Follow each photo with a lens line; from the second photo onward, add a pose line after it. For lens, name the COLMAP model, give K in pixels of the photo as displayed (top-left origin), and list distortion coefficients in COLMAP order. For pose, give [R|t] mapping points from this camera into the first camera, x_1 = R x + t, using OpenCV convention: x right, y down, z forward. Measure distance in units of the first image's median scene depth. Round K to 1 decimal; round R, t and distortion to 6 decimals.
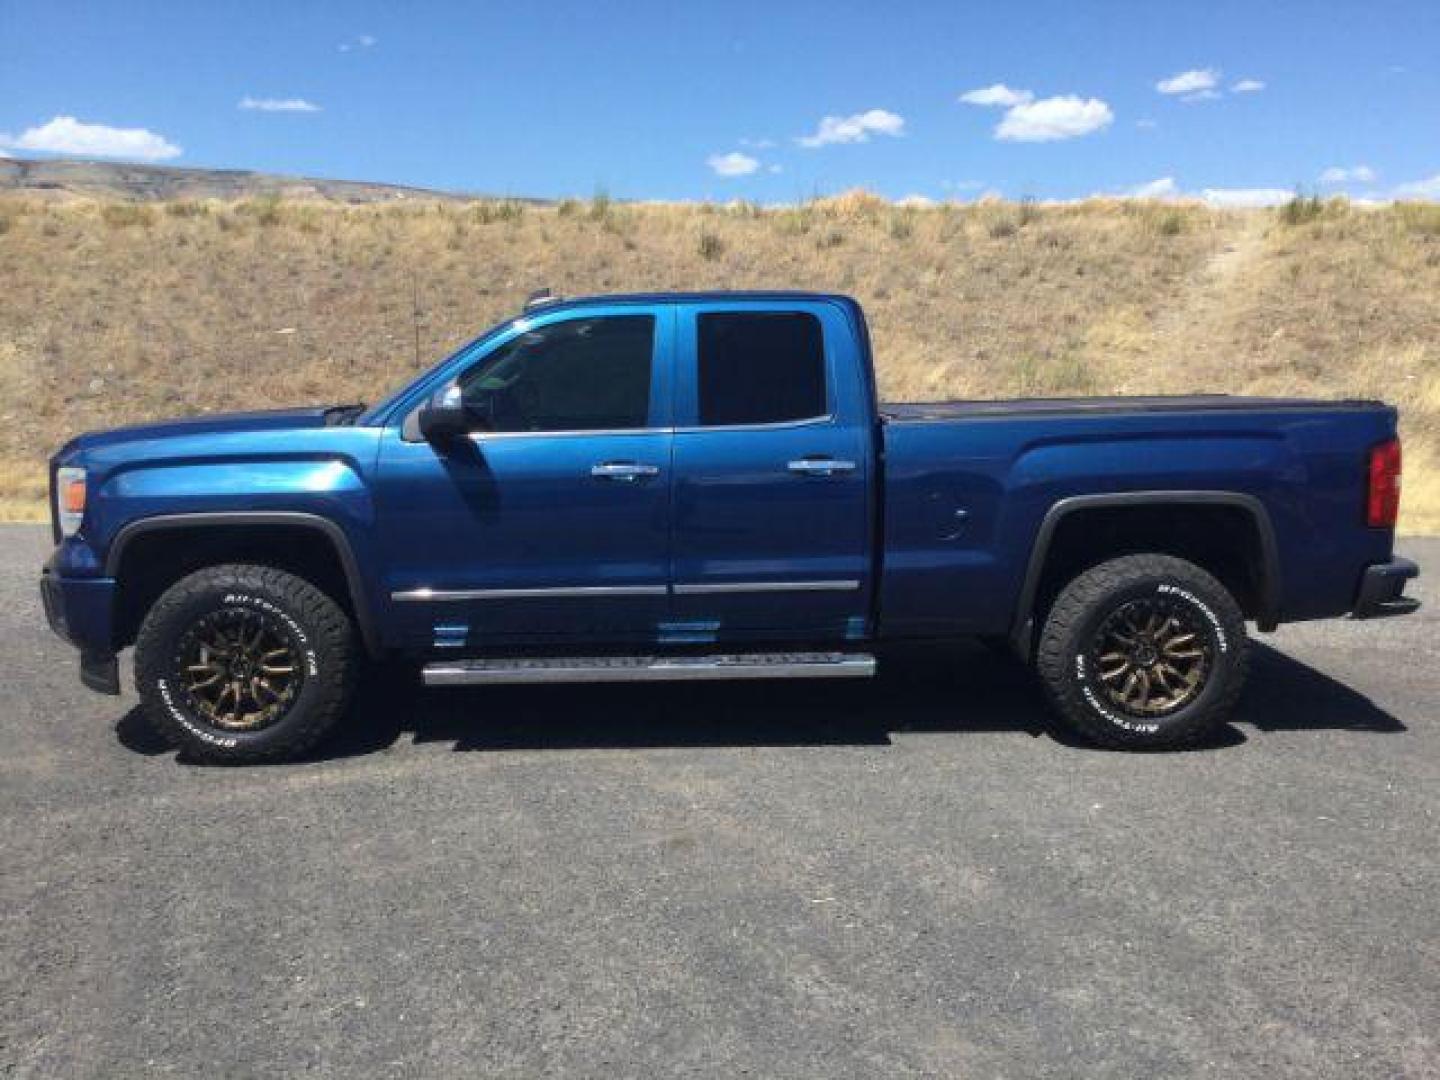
lens RADIAL K [[1297.9, 0, 725.8], [0, 1297.9, 543.5], [0, 0, 1]] dist [0.114439, -0.233208]
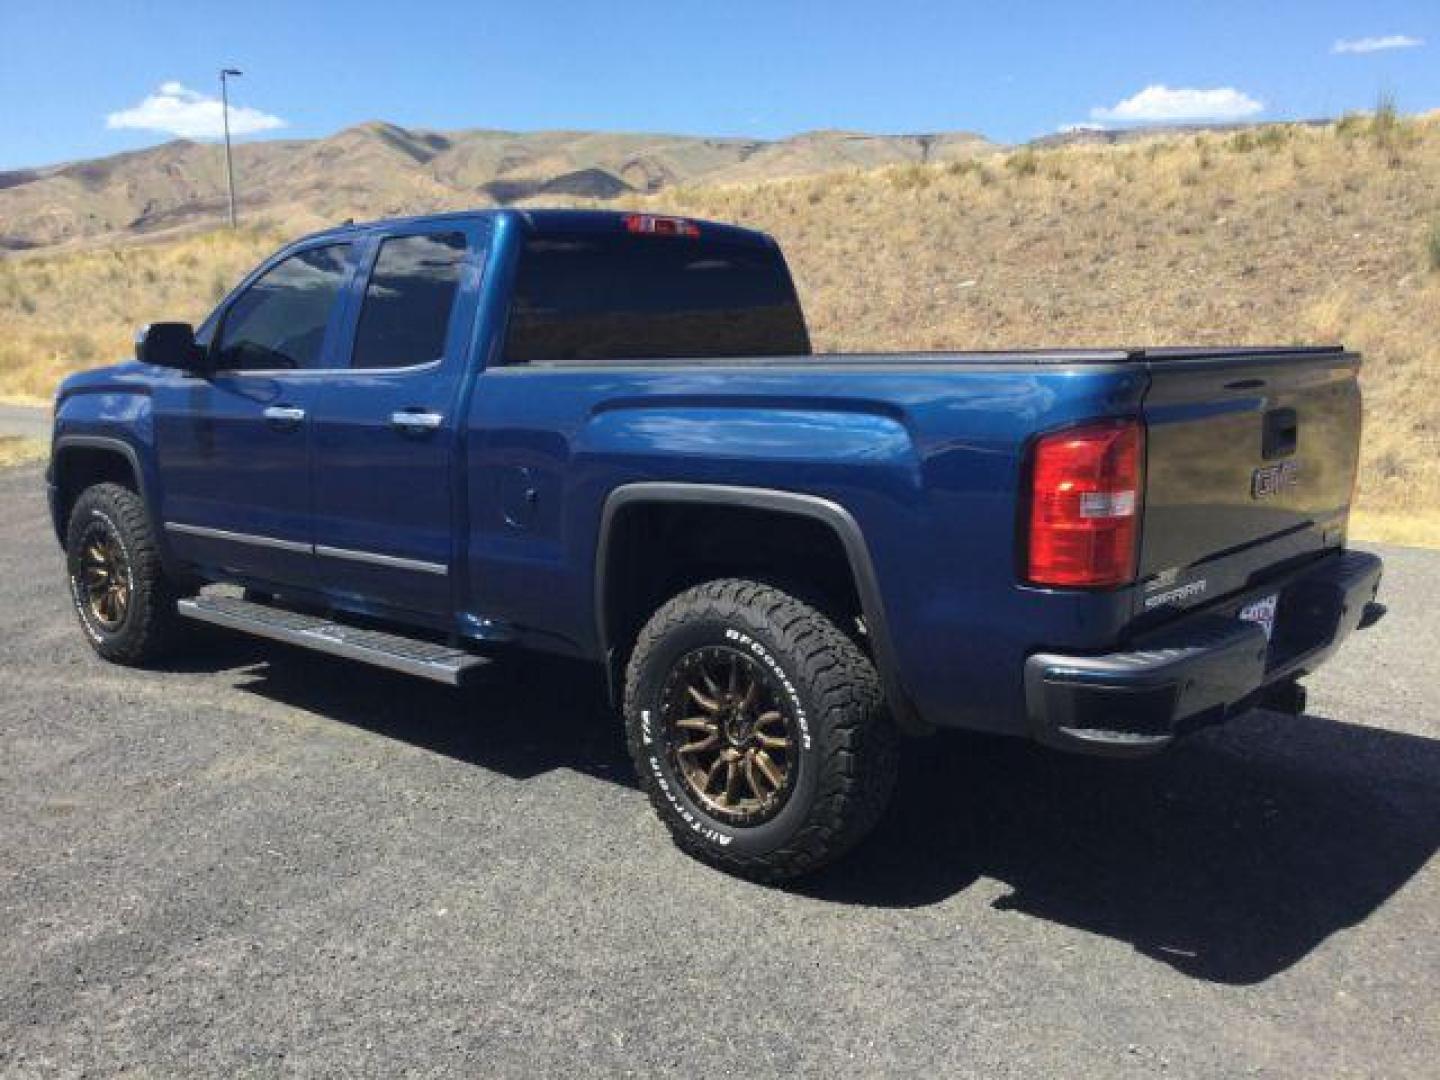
lens RADIAL K [[1297.9, 0, 725.8], [0, 1297.9, 543.5], [0, 0, 1]] dist [0.114439, -0.233208]
pose [[0.736732, 0.113672, -0.666562, 0.724900], [-0.091822, 0.993456, 0.067931, -0.052775], [0.669922, 0.011158, 0.742348, 0.485830]]
